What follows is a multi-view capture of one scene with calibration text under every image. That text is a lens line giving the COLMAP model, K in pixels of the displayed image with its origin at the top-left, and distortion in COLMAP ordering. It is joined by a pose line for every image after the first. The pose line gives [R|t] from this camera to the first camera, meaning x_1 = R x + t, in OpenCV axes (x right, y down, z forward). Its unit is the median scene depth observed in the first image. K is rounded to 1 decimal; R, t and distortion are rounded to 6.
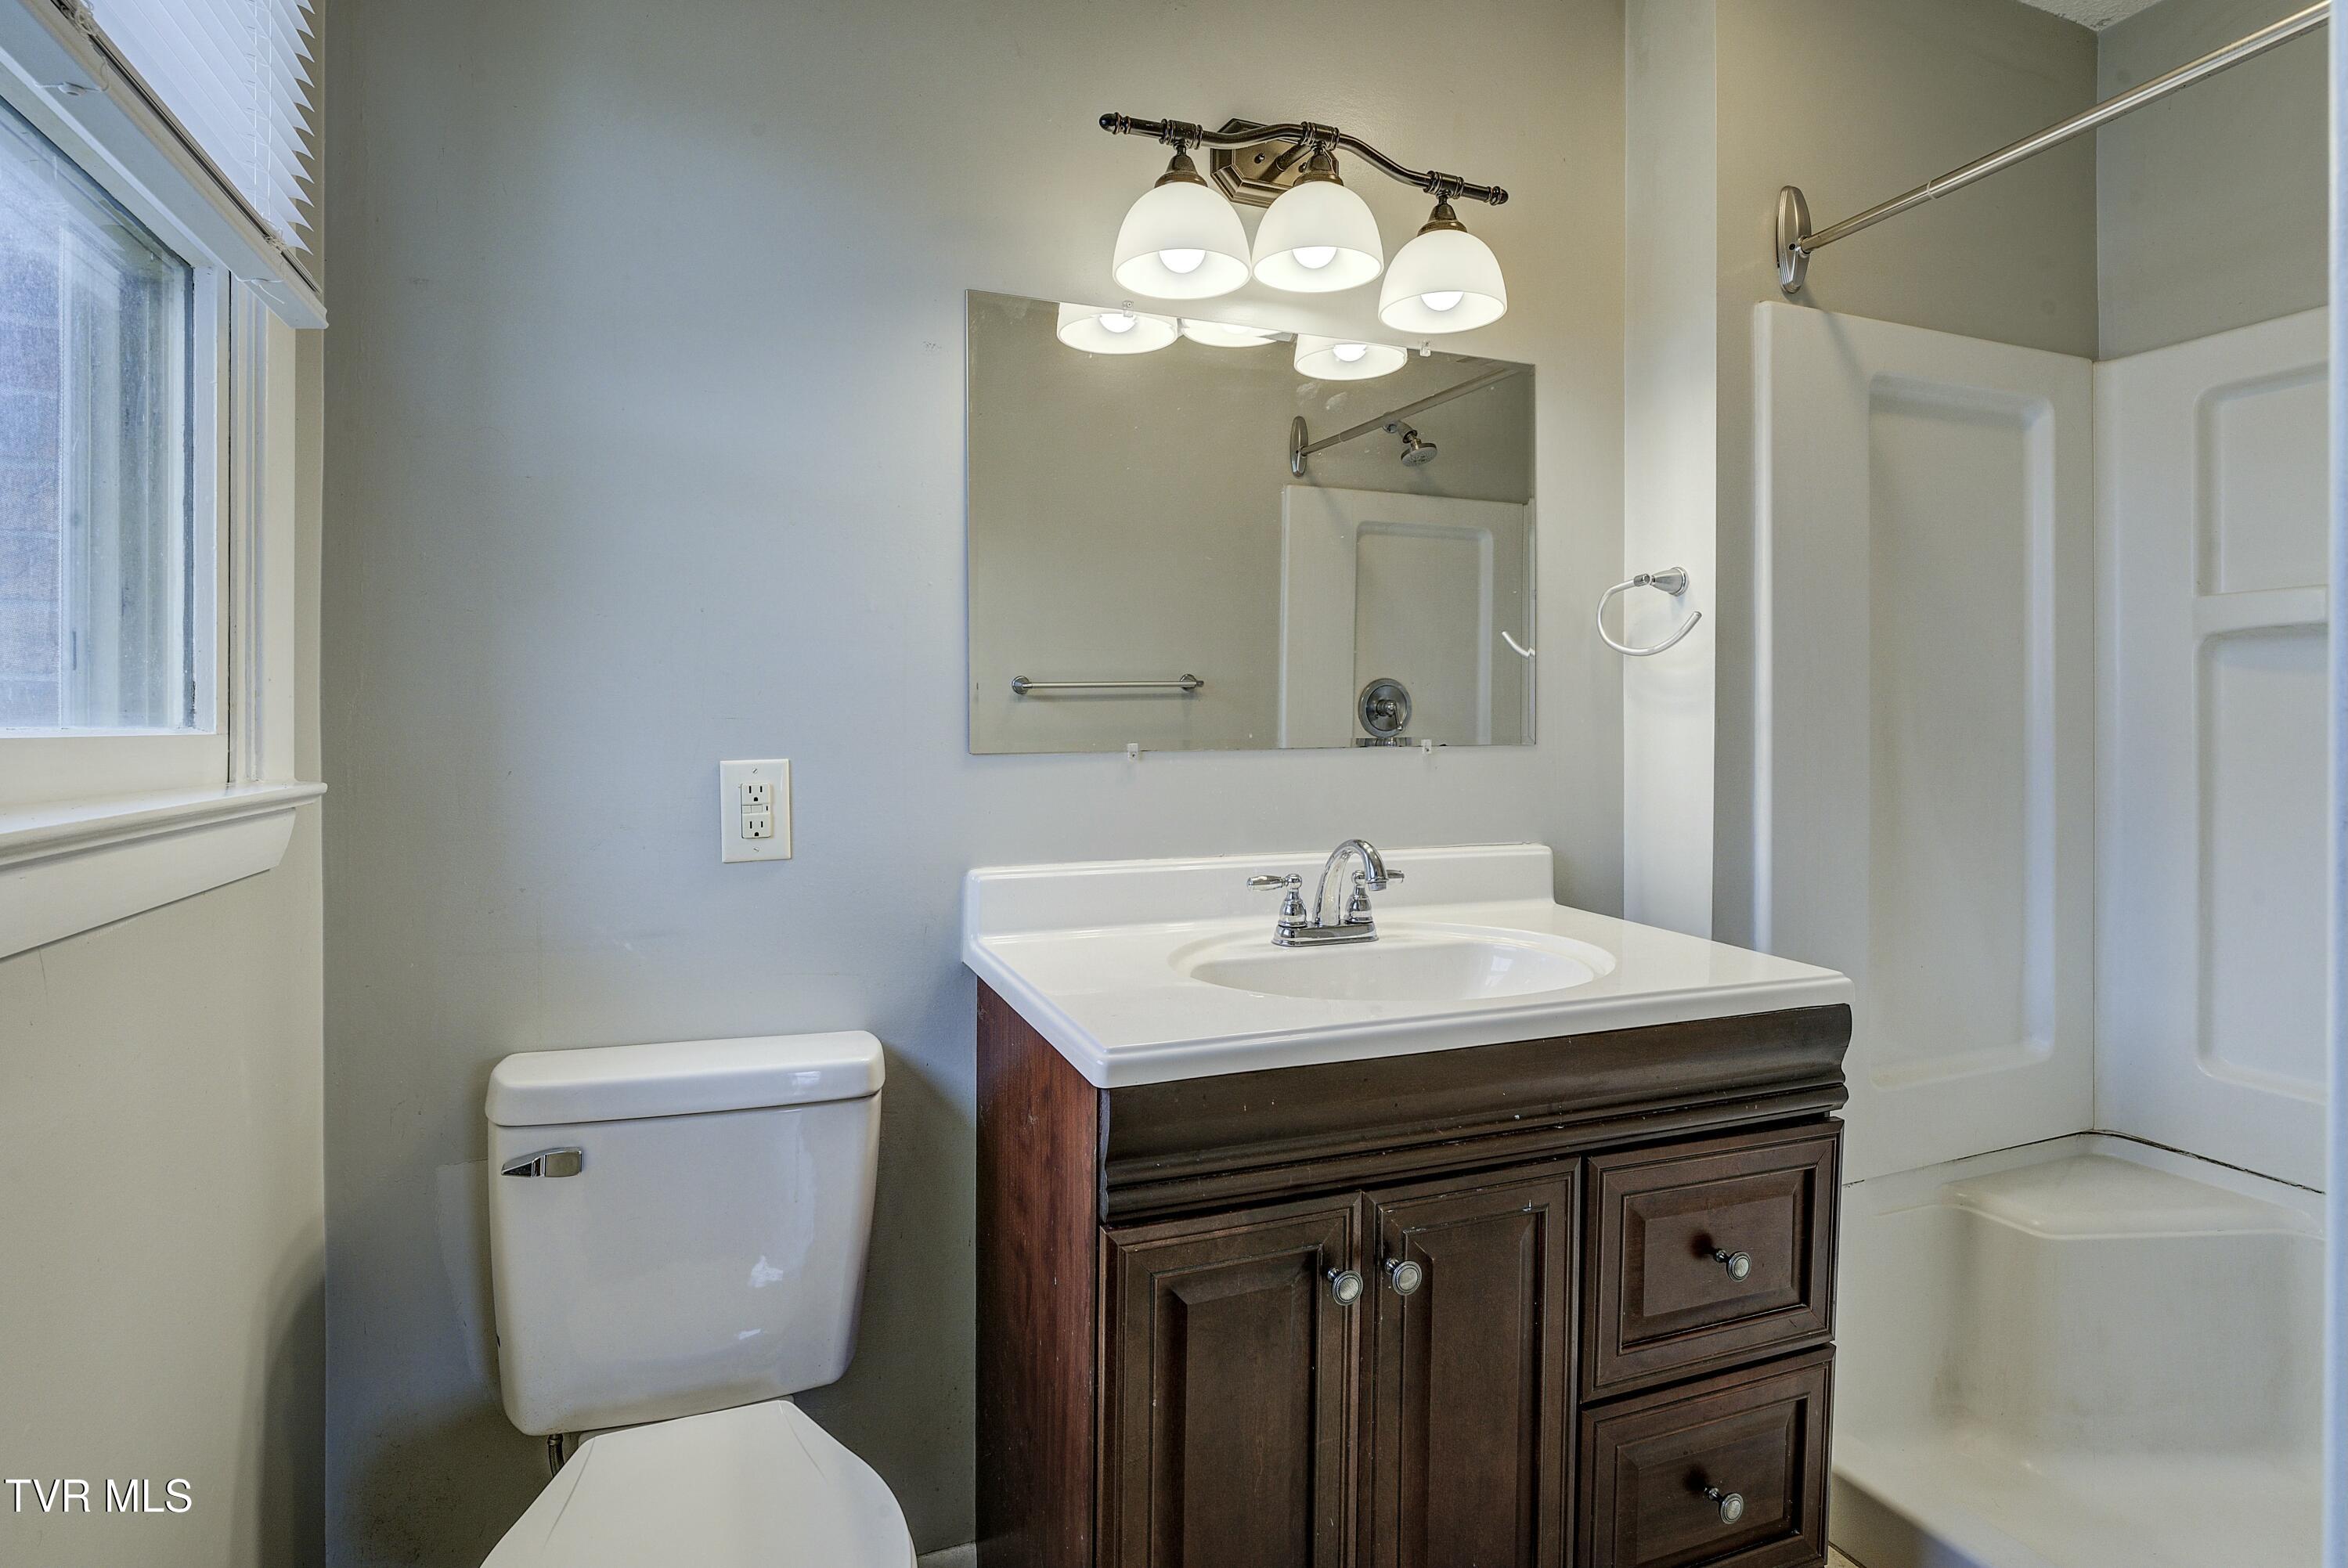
lens RADIAL K [[1190.9, 0, 1190.4], [0, 1190.9, 731.6], [0, 0, 1]] dist [-0.011177, -0.000774]
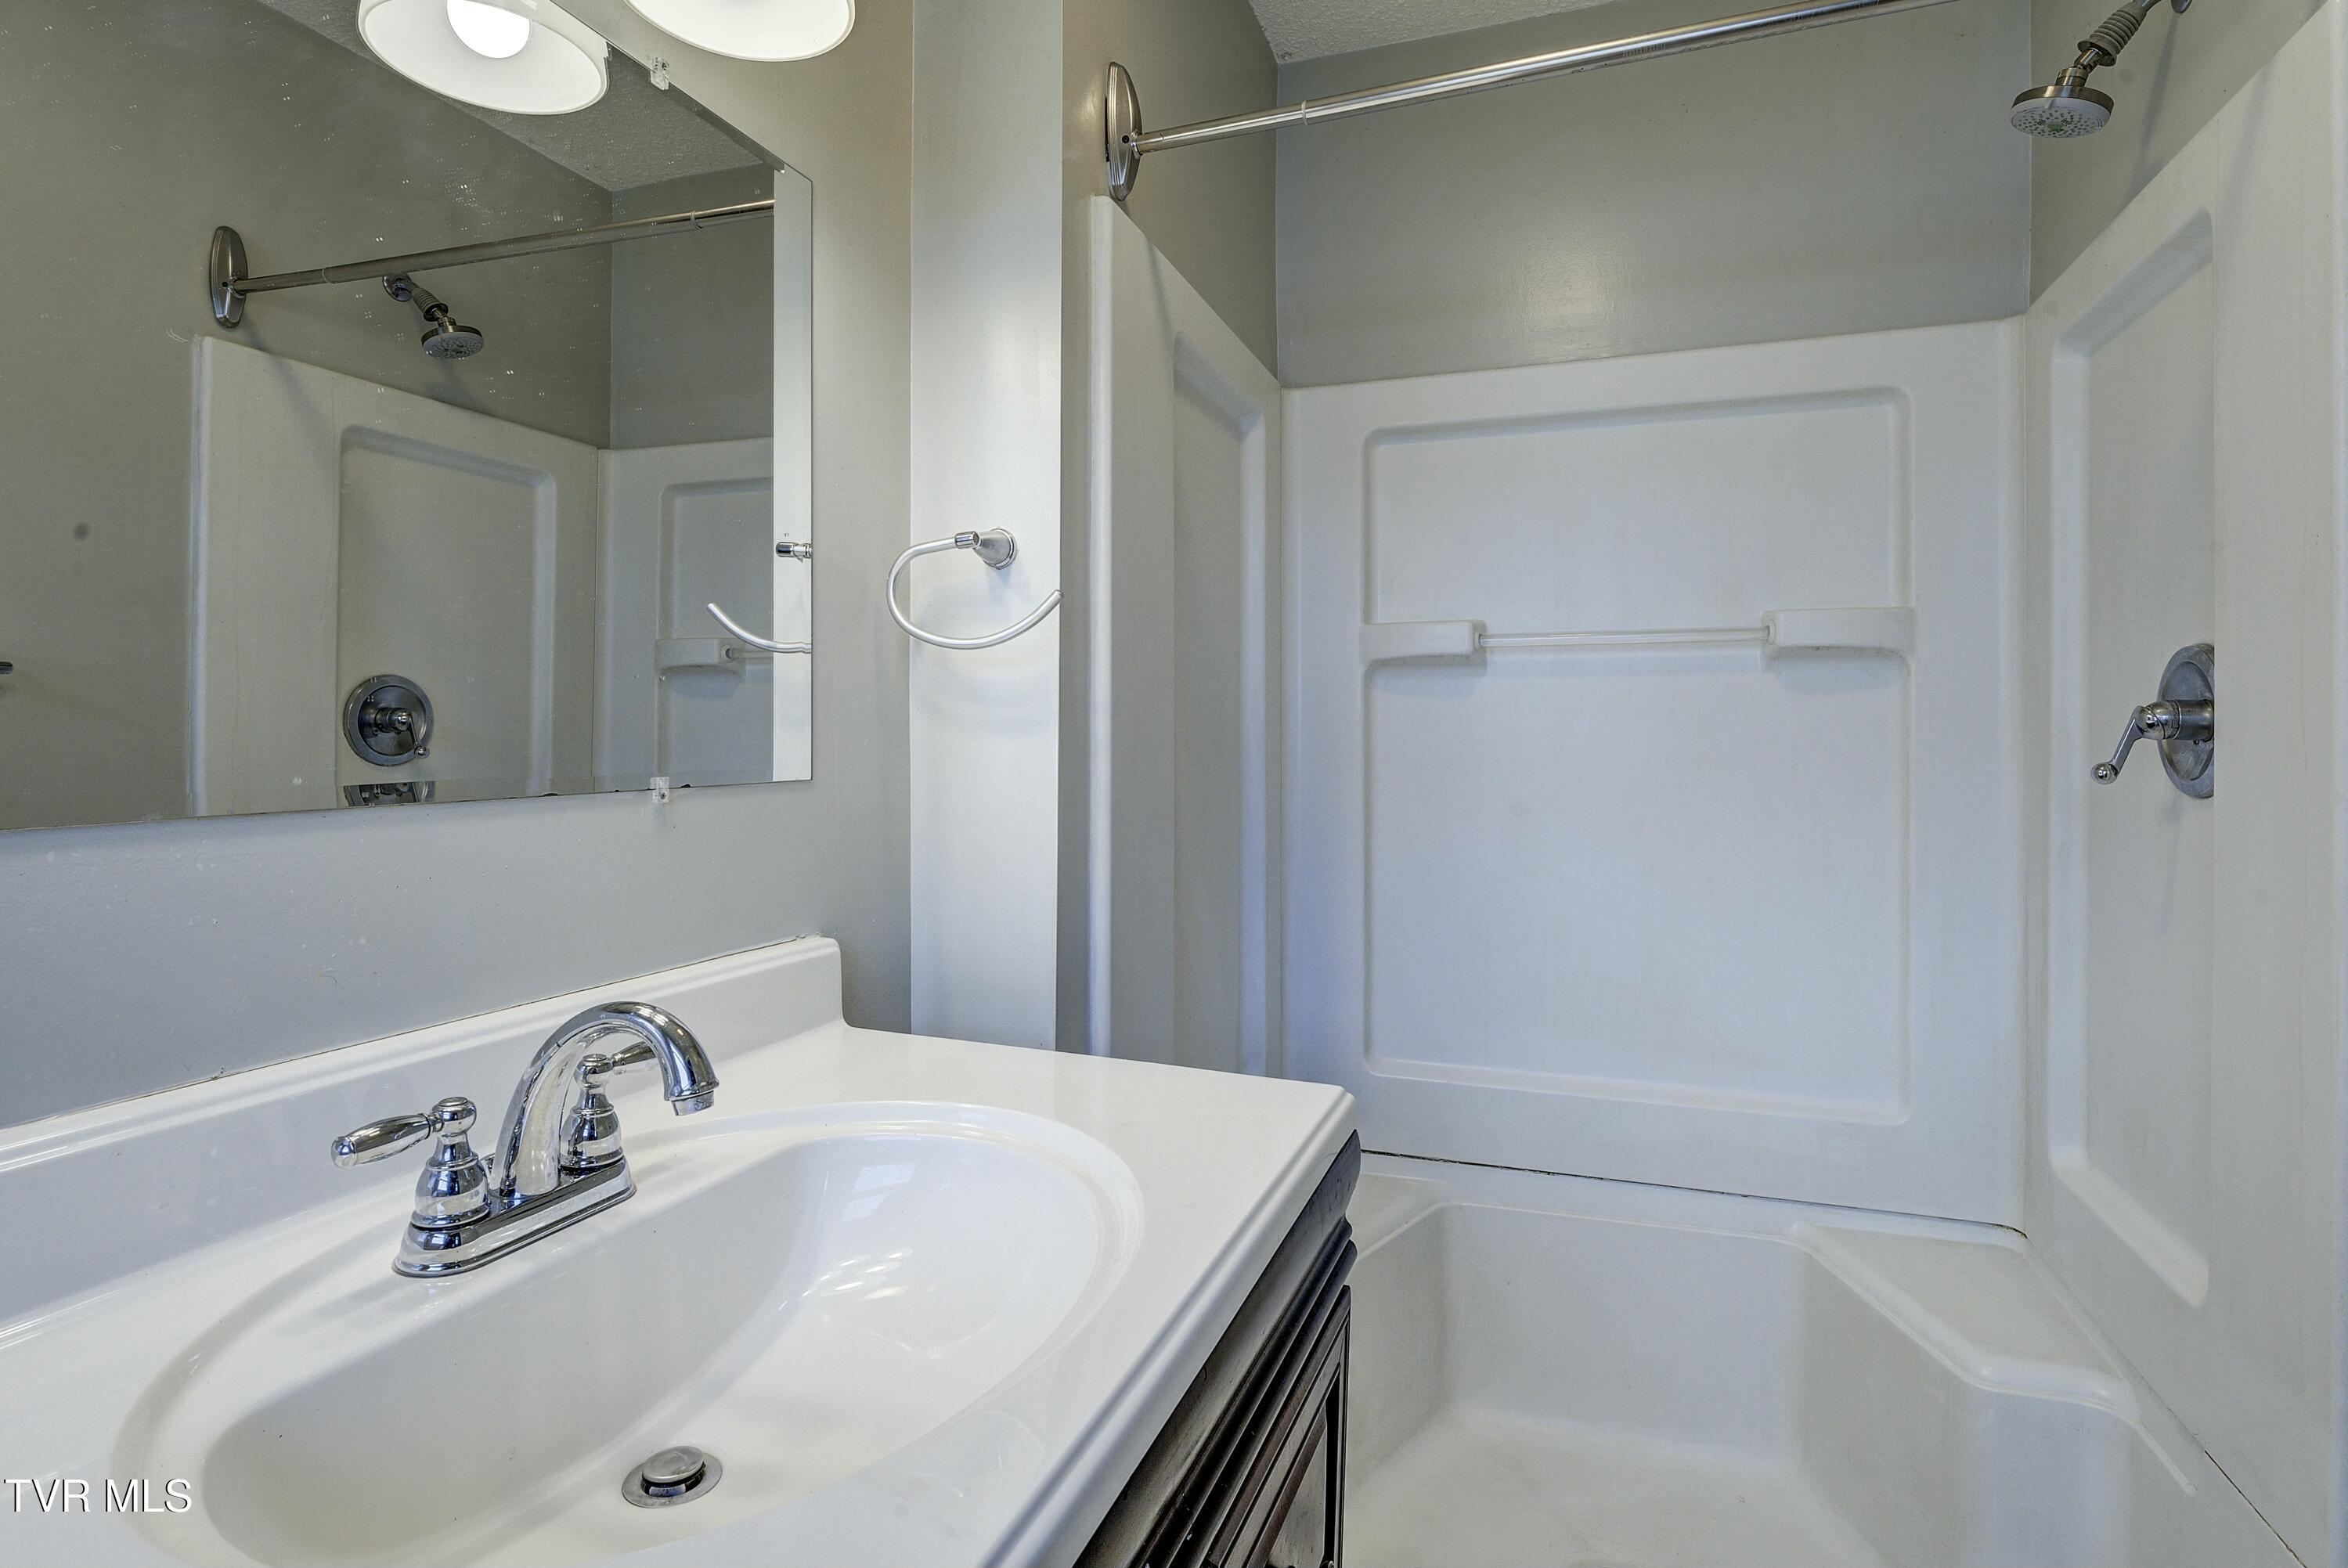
lens RADIAL K [[1190.9, 0, 1205.8], [0, 1190.9, 745.3], [0, 0, 1]] dist [-0.011177, -0.000774]
pose [[0.662780, -0.002445, 0.748810, -0.040710], [0.003986, 0.999992, -0.000262, -0.006385], [-0.748804, 0.003159, 0.662784, 0.379690]]
